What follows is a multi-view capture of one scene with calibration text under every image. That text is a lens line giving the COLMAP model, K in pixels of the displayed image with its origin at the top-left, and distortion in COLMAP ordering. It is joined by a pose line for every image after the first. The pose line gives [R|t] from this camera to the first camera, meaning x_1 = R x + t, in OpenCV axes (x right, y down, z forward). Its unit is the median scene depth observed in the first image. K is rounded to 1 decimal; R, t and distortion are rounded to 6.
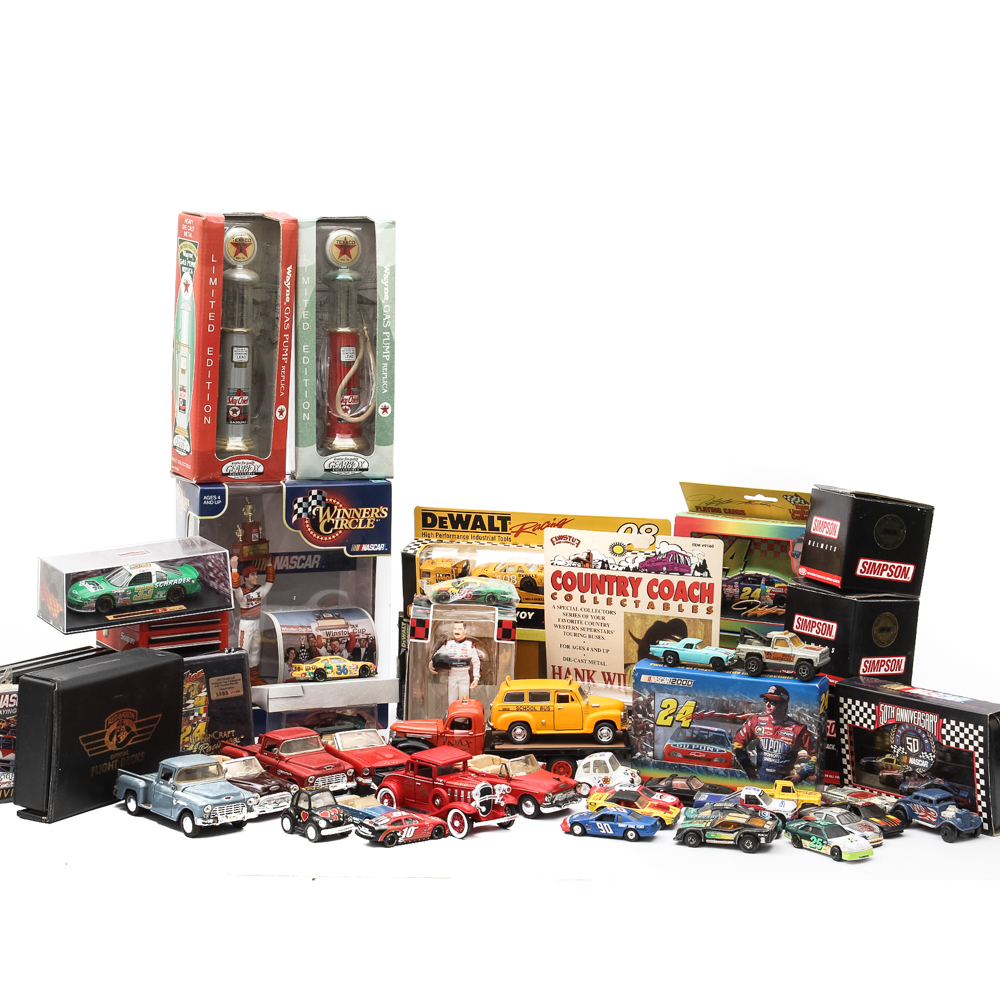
lens RADIAL K [[2461.4, 0, 500.0], [0, 2461.4, 500.0], [0, 0, 1]] dist [-0.007238, 0.287704]
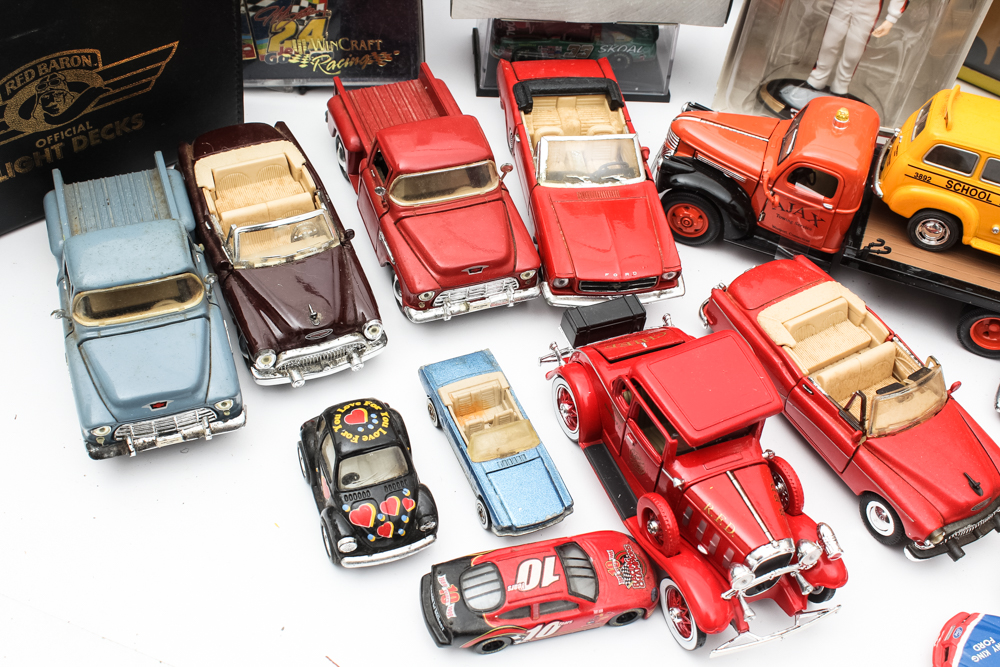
lens RADIAL K [[1202.3, 0, 481.7], [0, 1202.3, 361.2], [0, 0, 1]] dist [-0.177144, 0.284053]
pose [[0.927447, 0.310849, -0.207881, -0.016410], [-0.102885, 0.746553, 0.657322, -0.020453], [0.359522, -0.588244, 0.724371, 0.769353]]
